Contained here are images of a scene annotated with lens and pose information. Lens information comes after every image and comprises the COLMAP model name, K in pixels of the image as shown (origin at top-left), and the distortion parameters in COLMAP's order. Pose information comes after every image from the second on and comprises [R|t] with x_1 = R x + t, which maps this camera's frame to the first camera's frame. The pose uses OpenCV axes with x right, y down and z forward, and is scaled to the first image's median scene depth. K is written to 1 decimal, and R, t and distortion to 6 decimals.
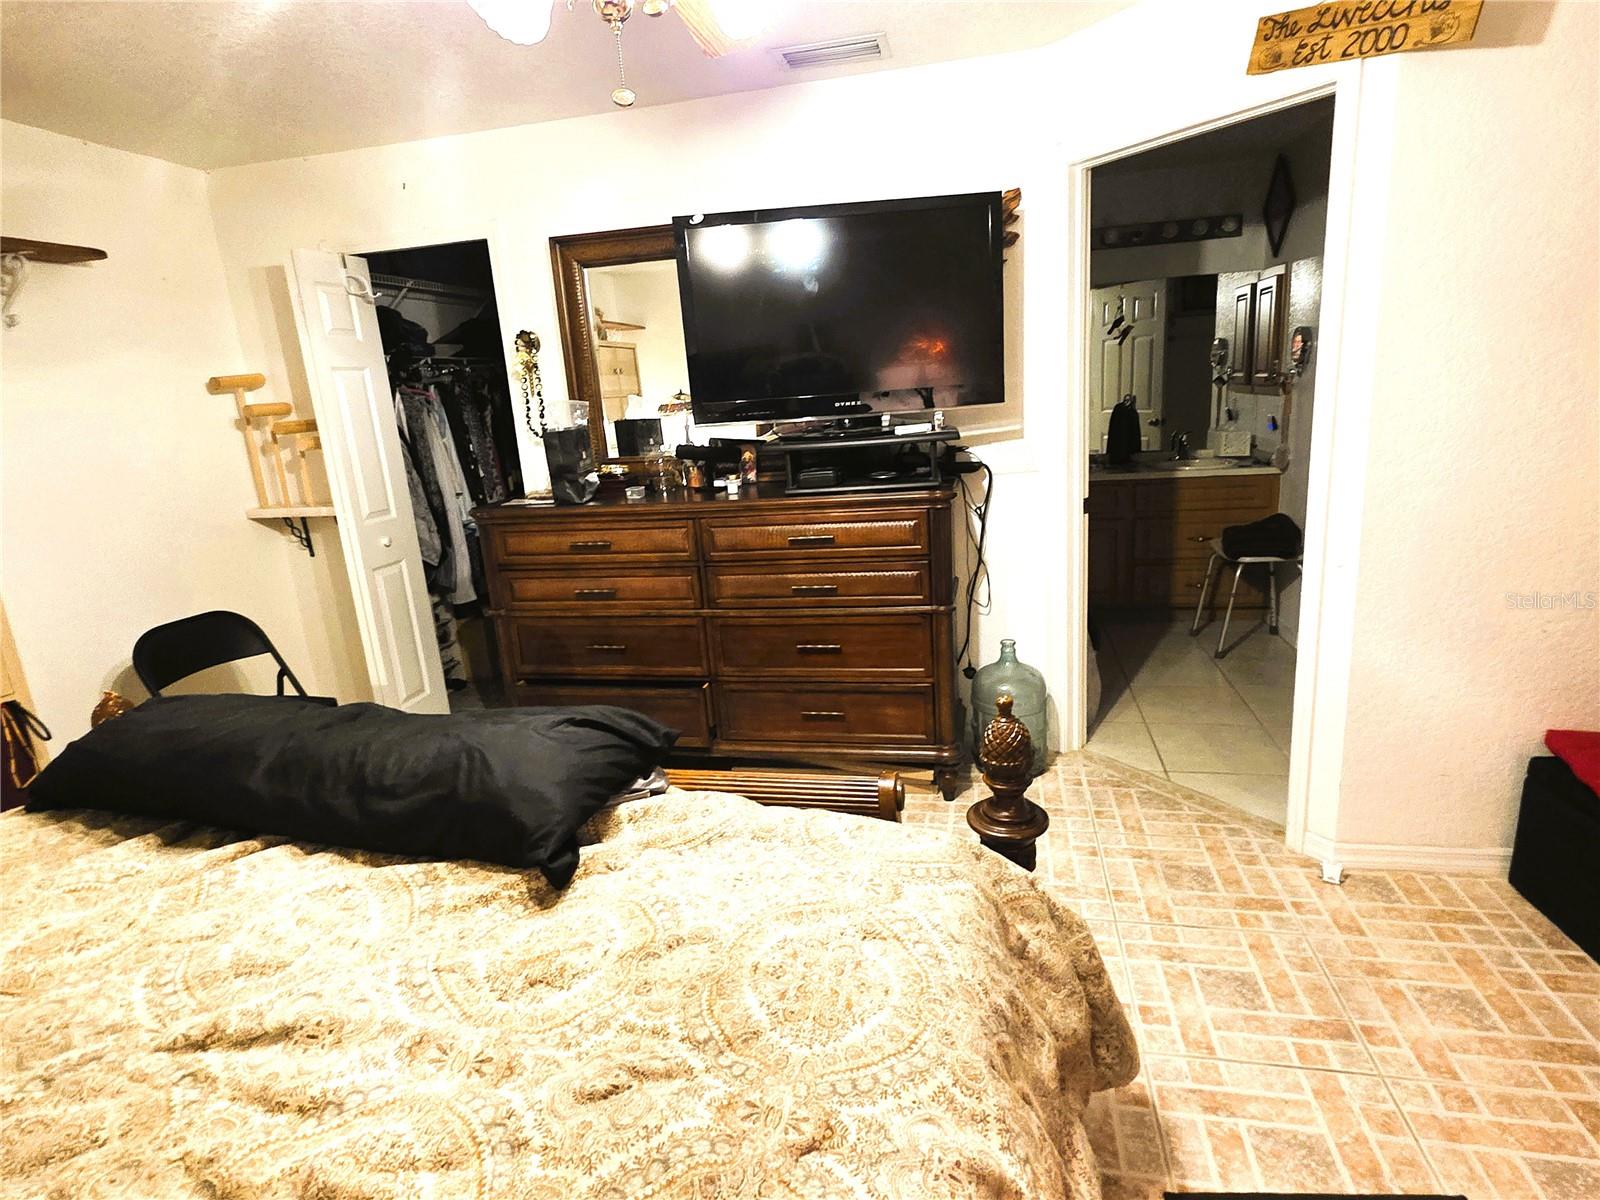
lens RADIAL K [[847.1, 0, 800.5], [0, 847.1, 594.1], [0, 0, 1]] dist [-0.002737, -0.000903]
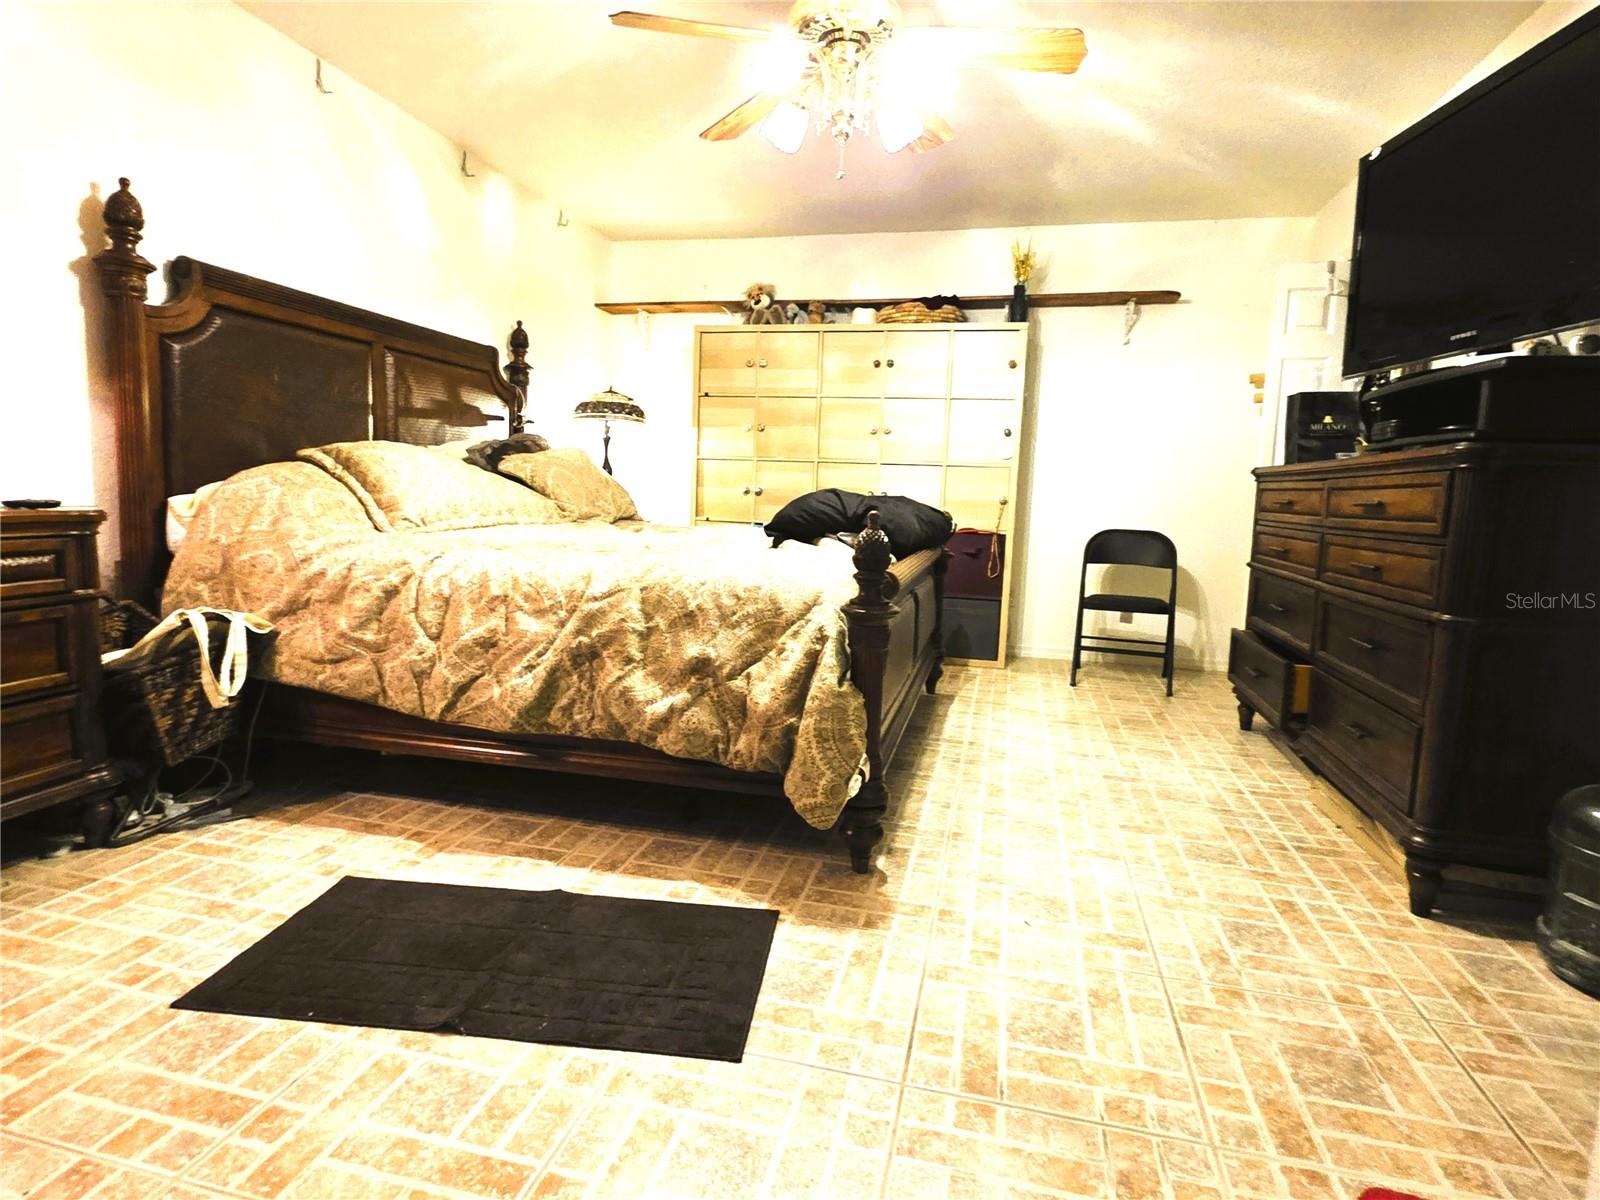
lens RADIAL K [[847.1, 0, 799.2], [0, 847.1, 598.5], [0, 0, 1]] dist [-0.002737, -0.000903]
pose [[-0.035663, 0.195710, -0.980013, 1.127277], [-0.274855, 0.940898, 0.197901, 0.012431], [0.960824, 0.276419, 0.020237, 0.626594]]
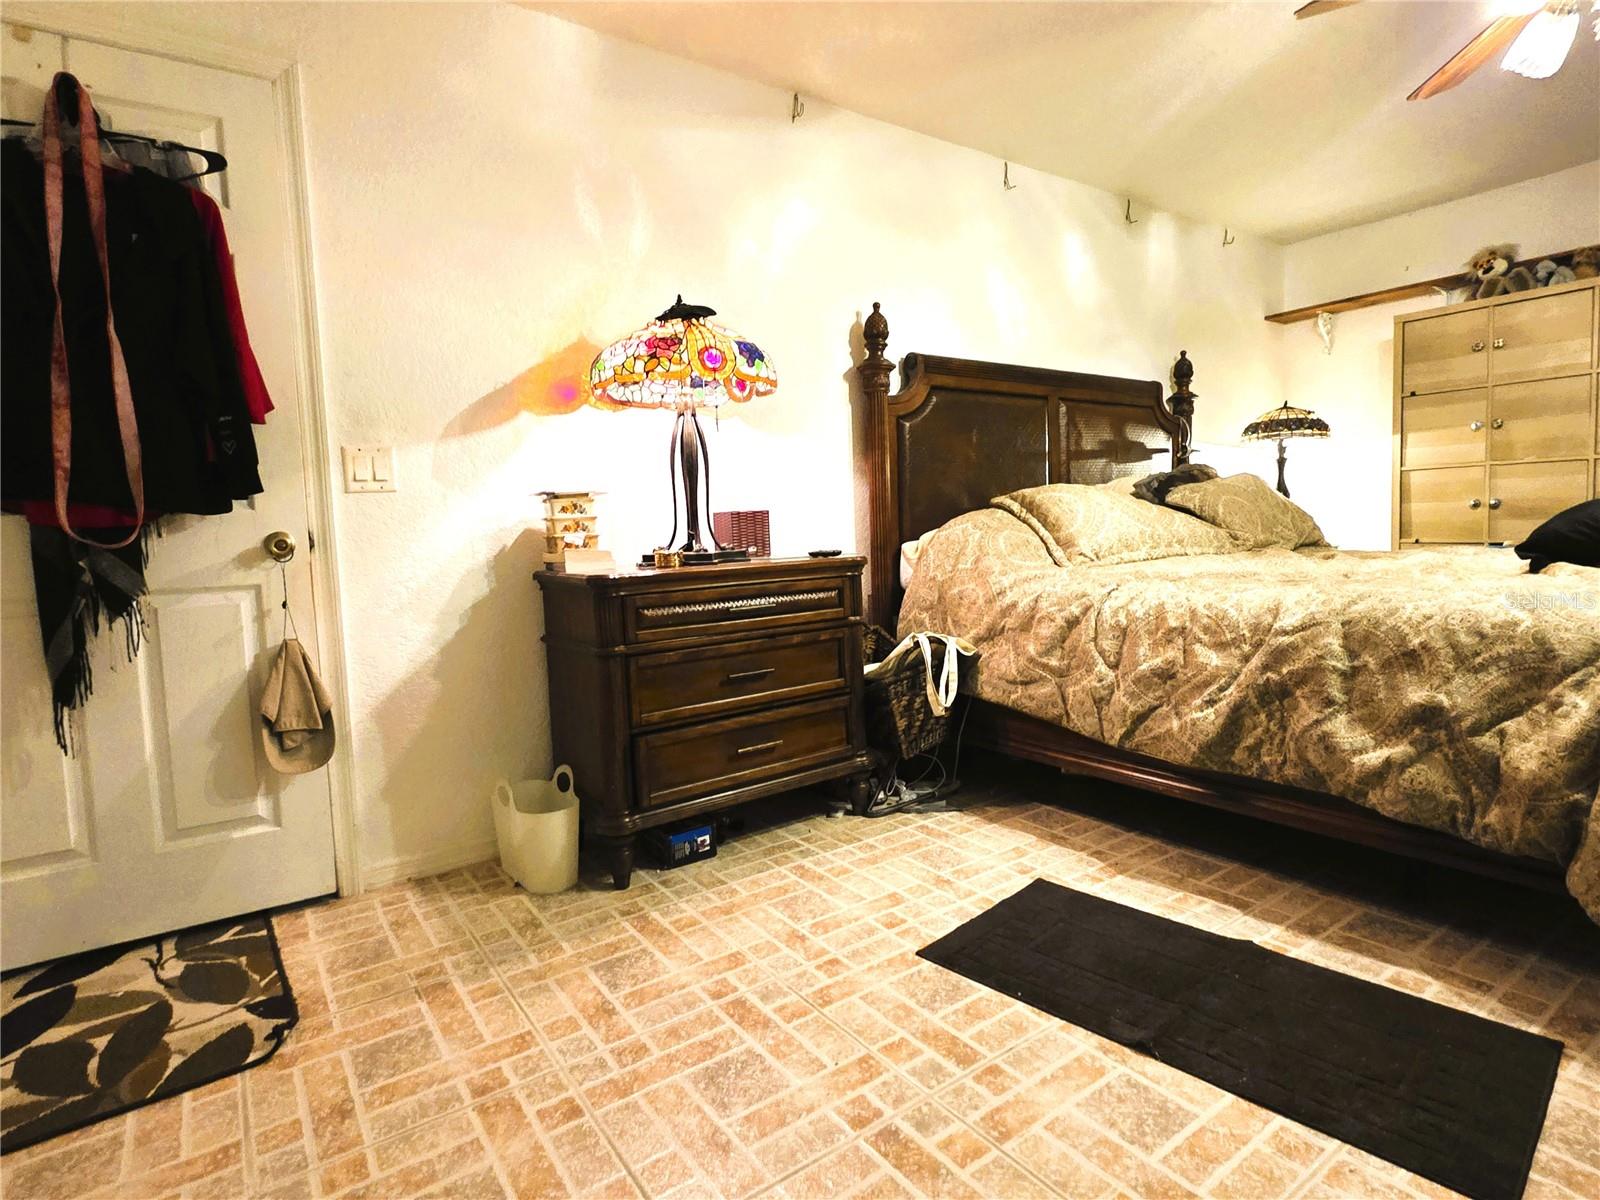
lens RADIAL K [[847.1, 0, 801.5], [0, 847.1, 588.4], [0, 0, 1]] dist [-0.002737, -0.000903]
pose [[-0.675630, 0.150701, -0.721674, 1.176512], [-0.097138, 0.952154, 0.289771, 0.014983], [0.730814, 0.265879, -0.628665, 0.594191]]
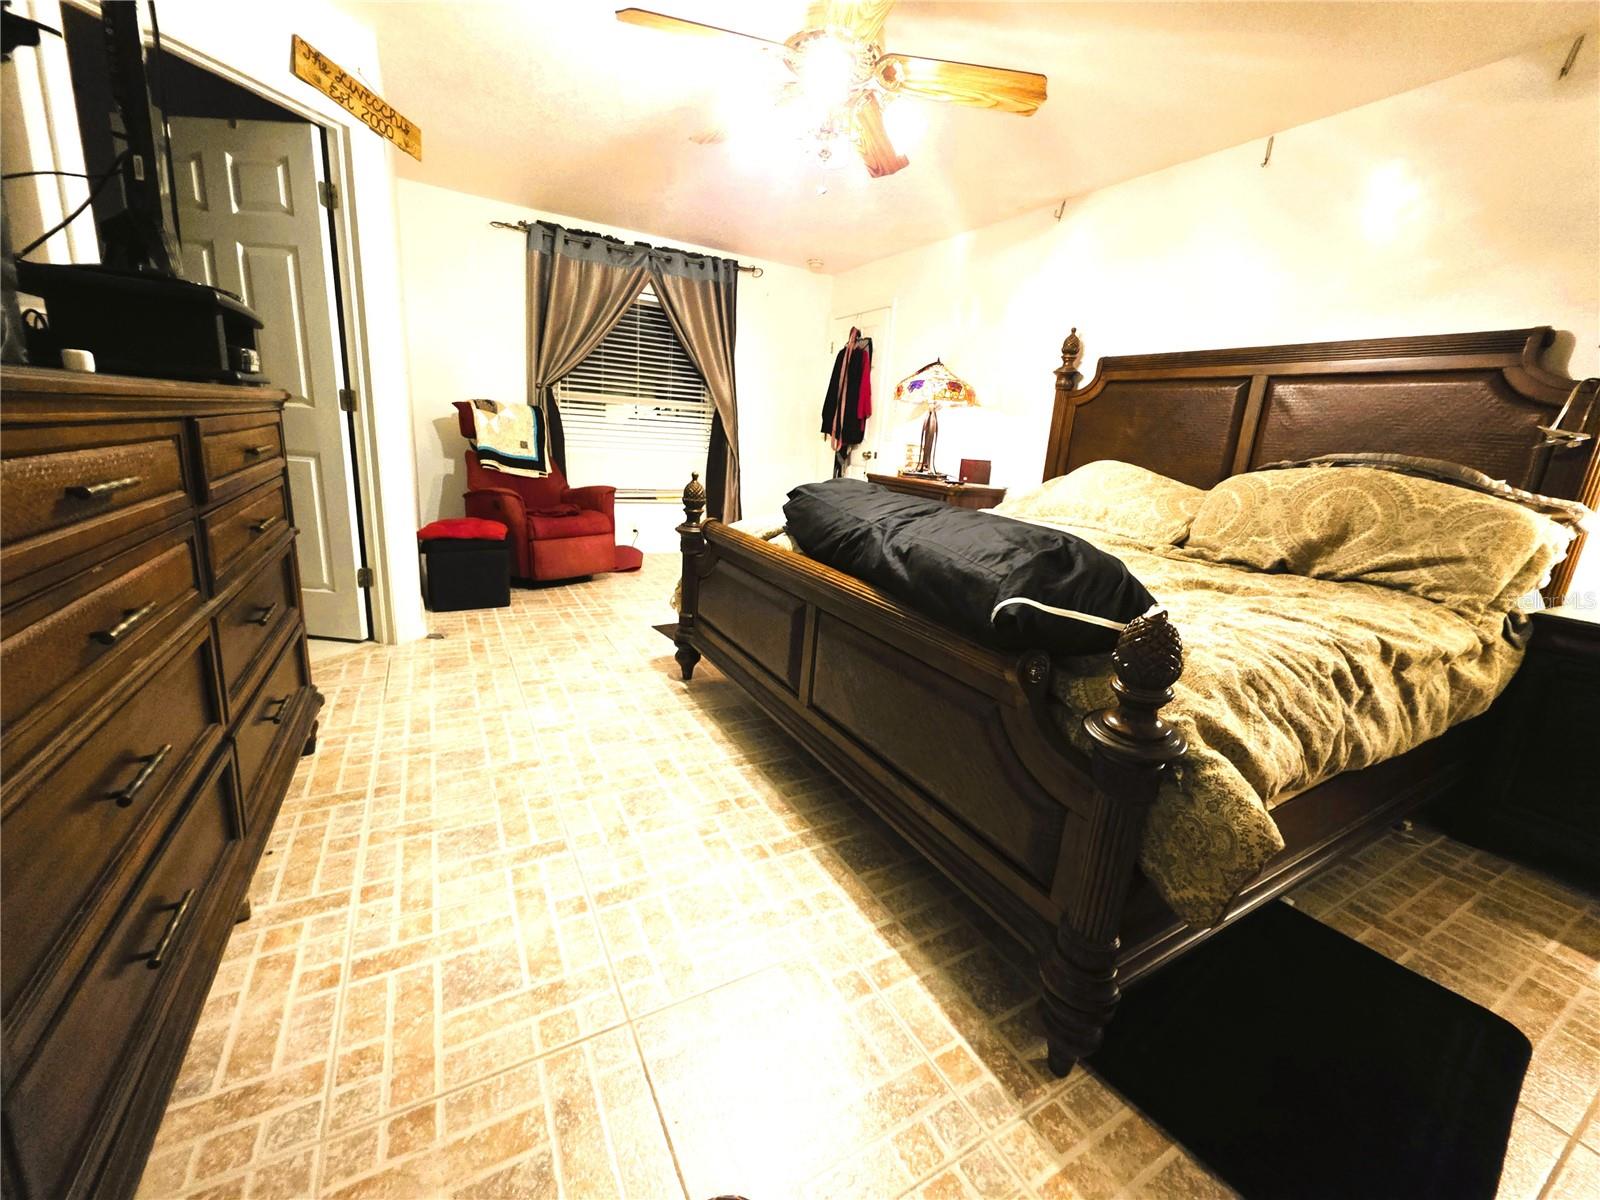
lens RADIAL K [[643.2, 0, 806.7], [0, 643.2, 596.6], [0, 0, 1]] dist [-0.003706, -0.000475]
pose [[-0.665933, -0.164383, 0.727675, -0.906092], [0.155481, 0.923419, 0.350890, -0.091735], [-0.729629, 0.346809, -0.589377, 1.352910]]
